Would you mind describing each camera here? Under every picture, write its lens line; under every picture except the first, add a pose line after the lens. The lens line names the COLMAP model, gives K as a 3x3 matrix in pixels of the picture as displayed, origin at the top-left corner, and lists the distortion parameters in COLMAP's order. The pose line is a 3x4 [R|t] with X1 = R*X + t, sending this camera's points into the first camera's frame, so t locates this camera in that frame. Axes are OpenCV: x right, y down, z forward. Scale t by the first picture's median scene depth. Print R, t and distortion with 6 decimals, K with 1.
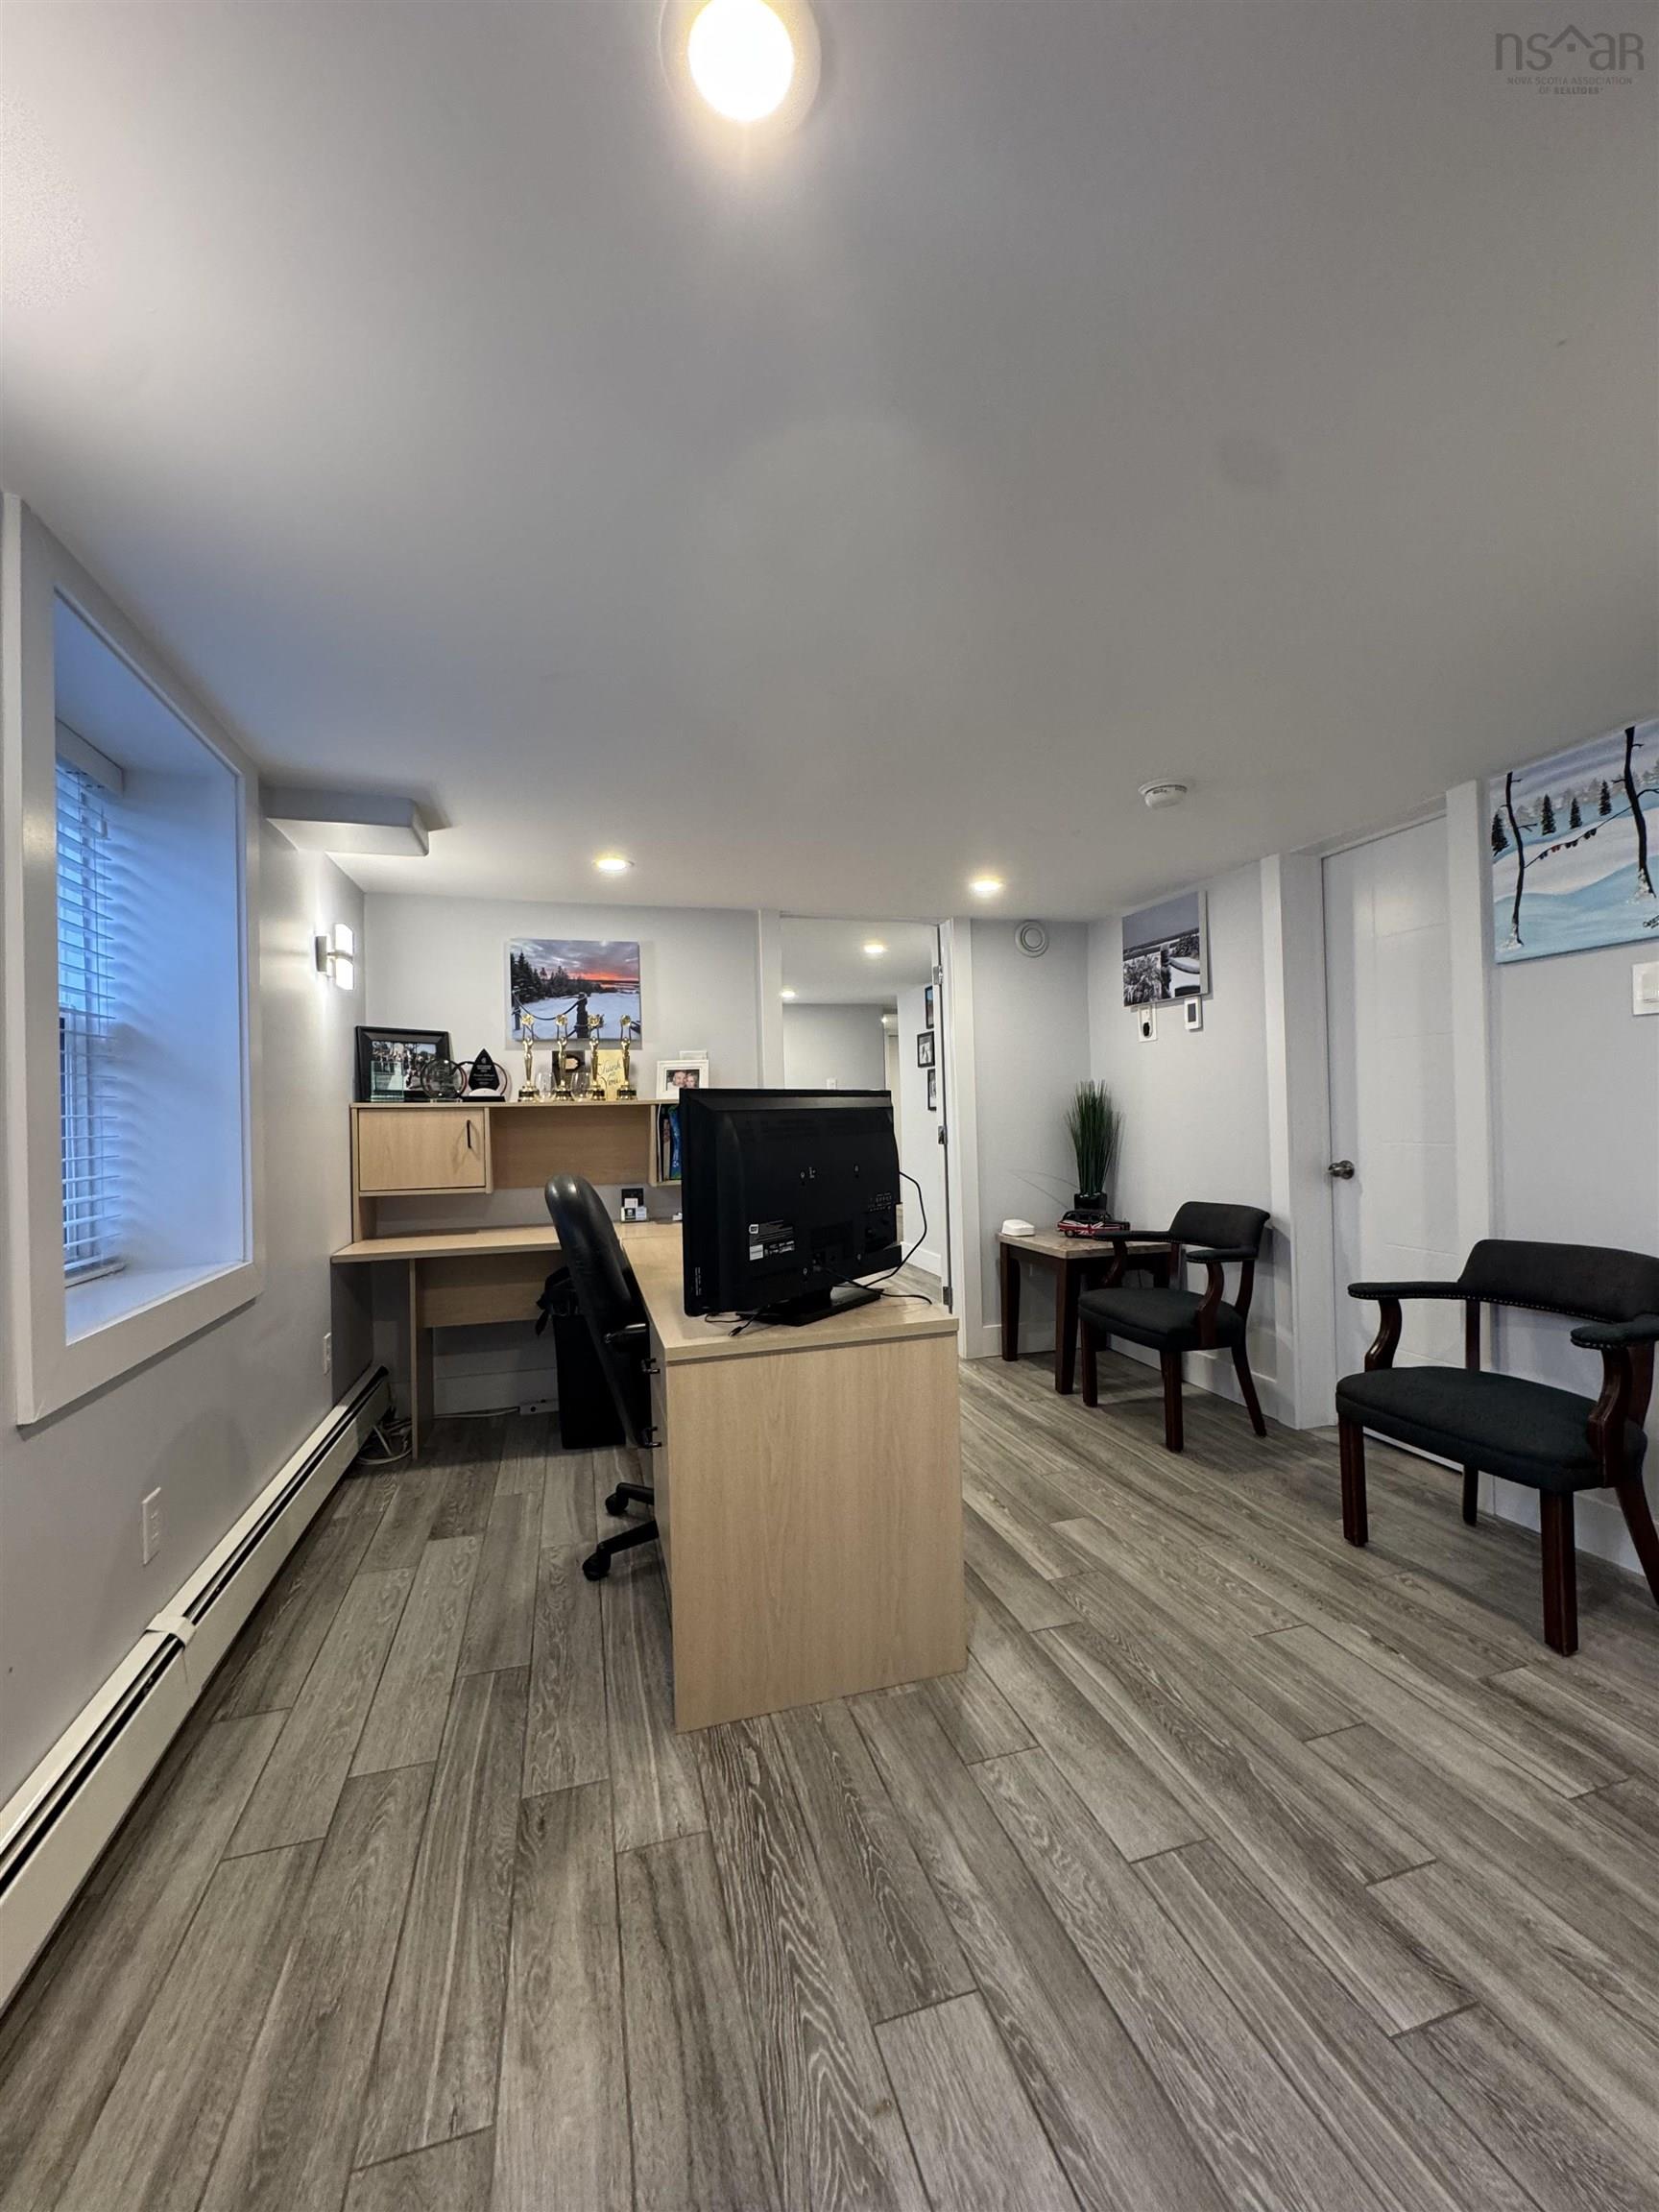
lens RADIAL K [[878.5, 0, 829.7], [0, 878.5, 1098.3], [0, 0, 1]] dist [0.000486, 0.000536]
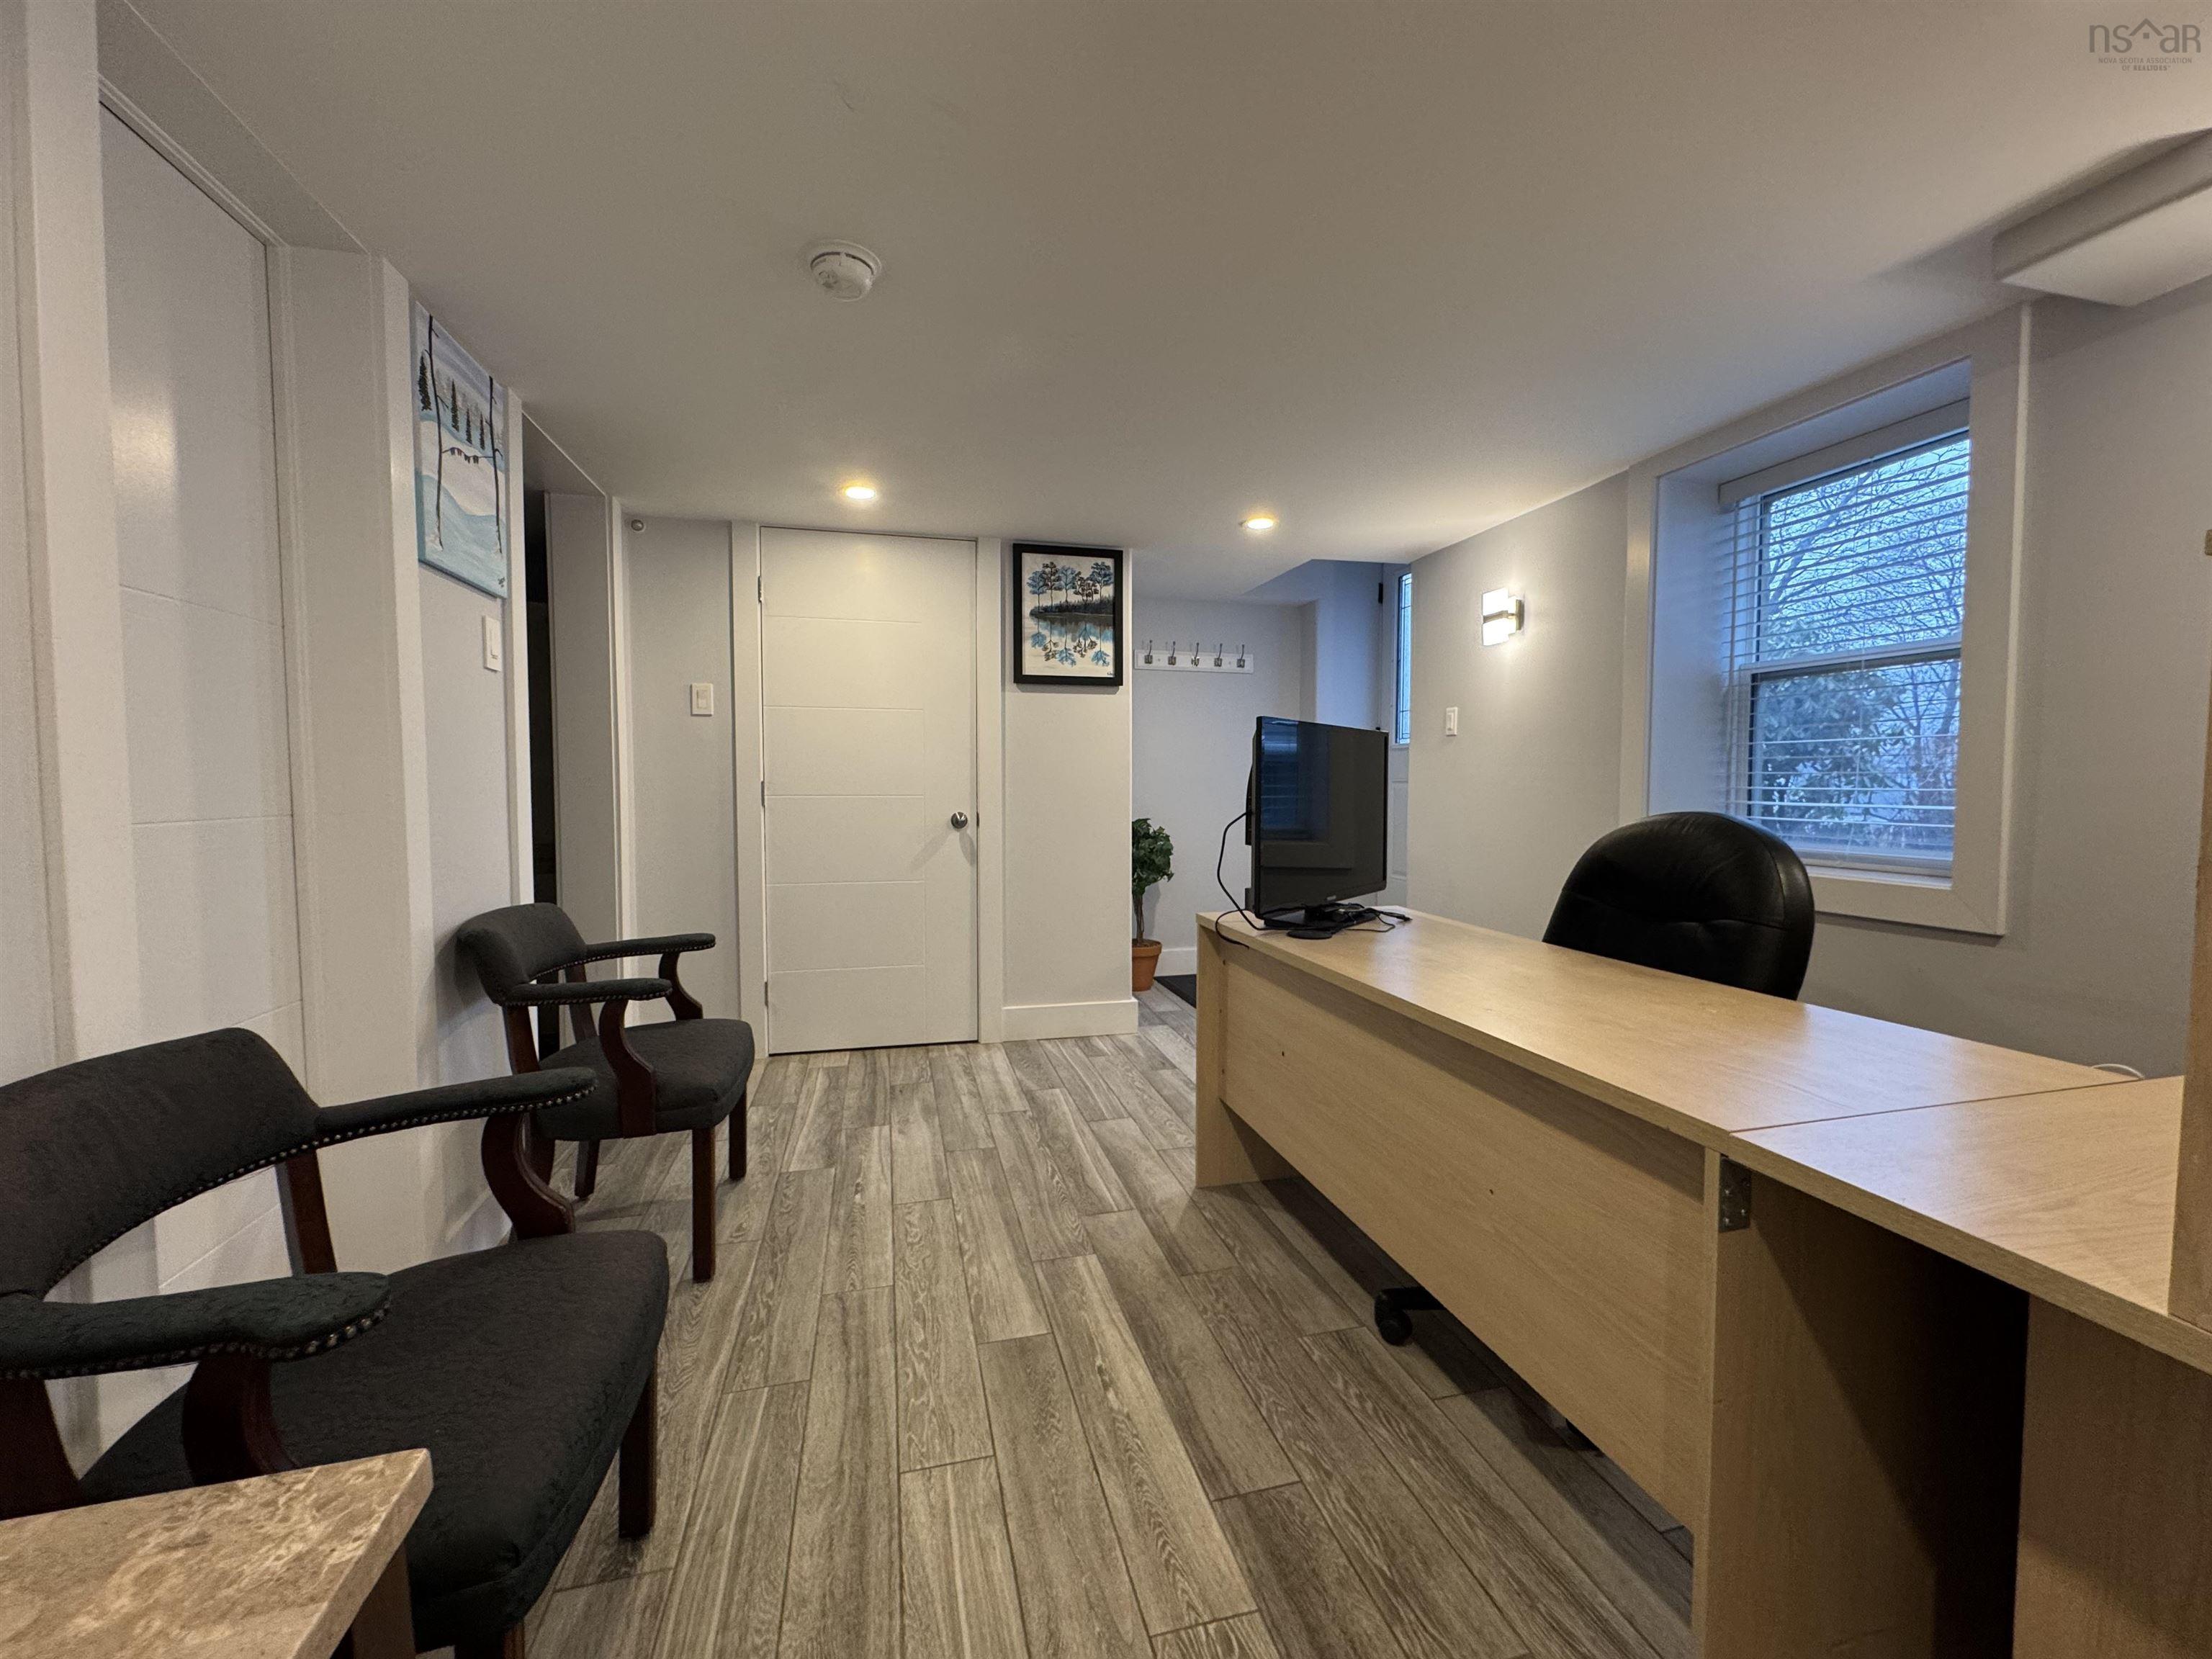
lens RADIAL K [[878.5, 0, 1104.1], [0, 878.5, 832.9], [0, 0, 1]] dist [0.000486, 0.000536]
pose [[-0.999022, 0.020024, 0.039416, 0.223176], [0.021636, 0.998929, 0.040889, 0.074596], [-0.038555, 0.041701, -0.998386, 2.221076]]
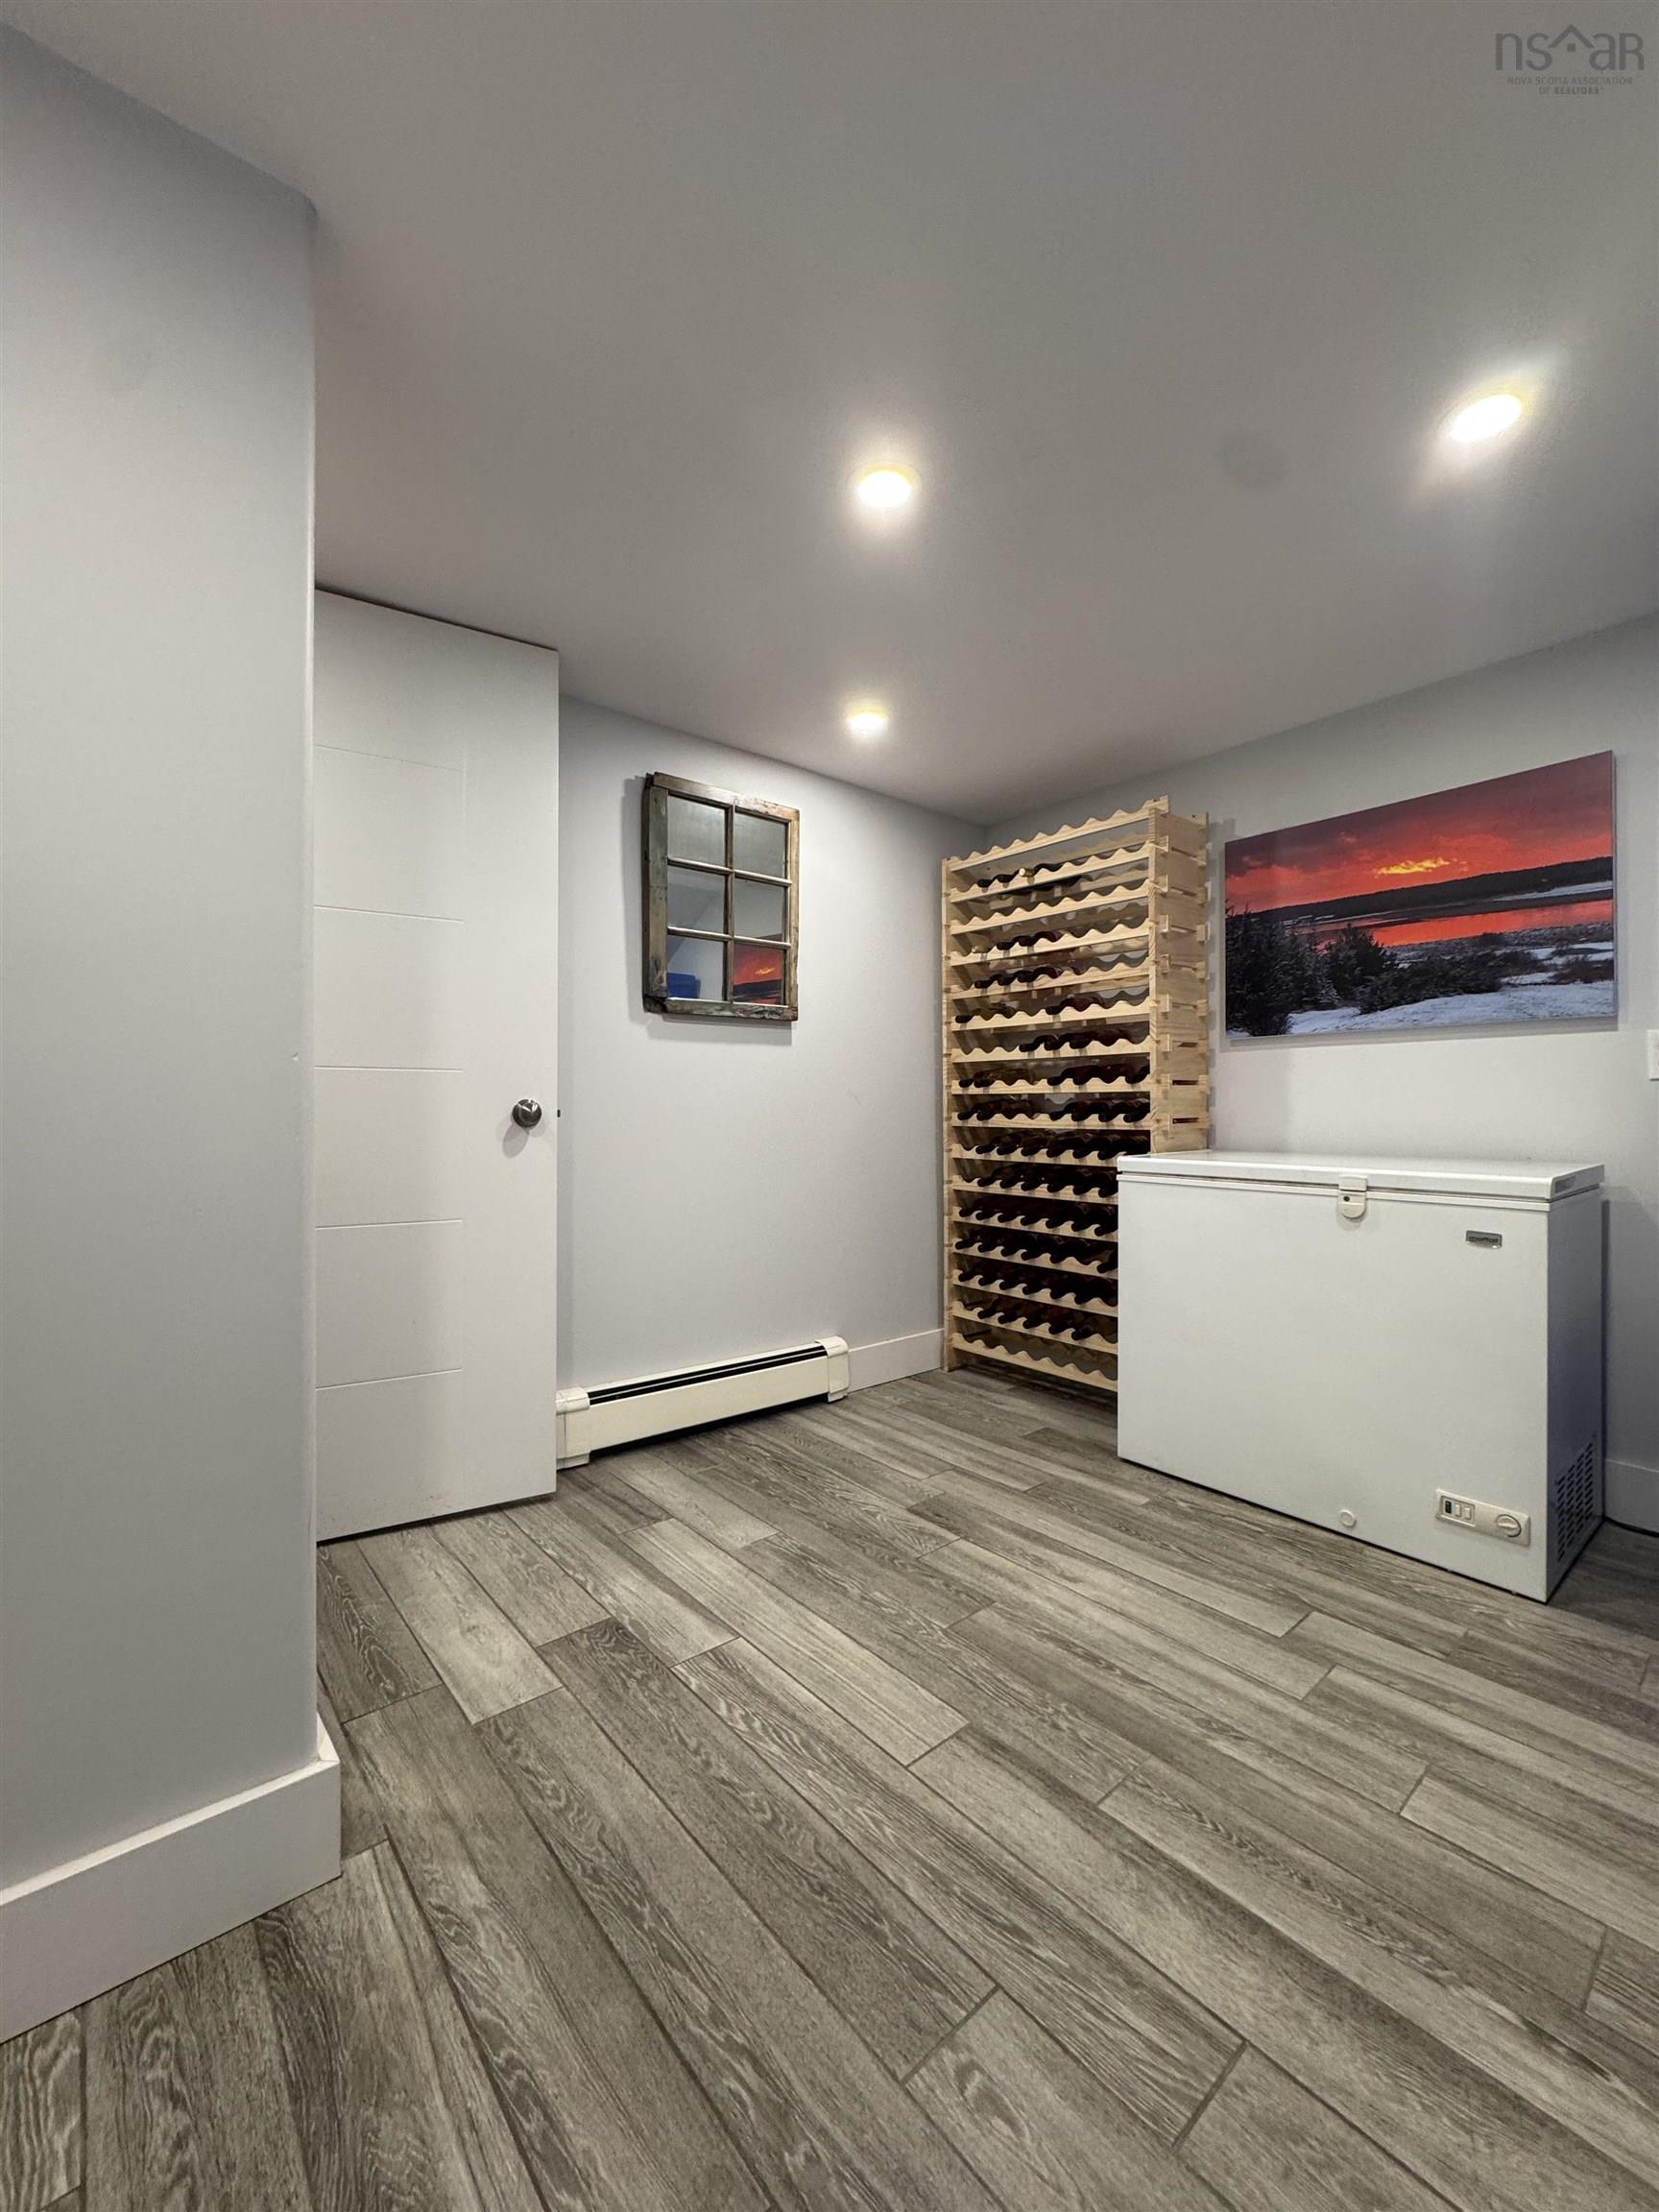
lens RADIAL K [[878.5, 0, 830.3], [0, 878.5, 1091.4], [0, 0, 1]] dist [0.000486, 0.000536]
pose [[-0.913495, 0.017271, -0.406484, 1.108370], [0.016390, 0.999850, 0.005647, 0.101171], [0.406520, -0.001504, -0.913641, 1.122170]]
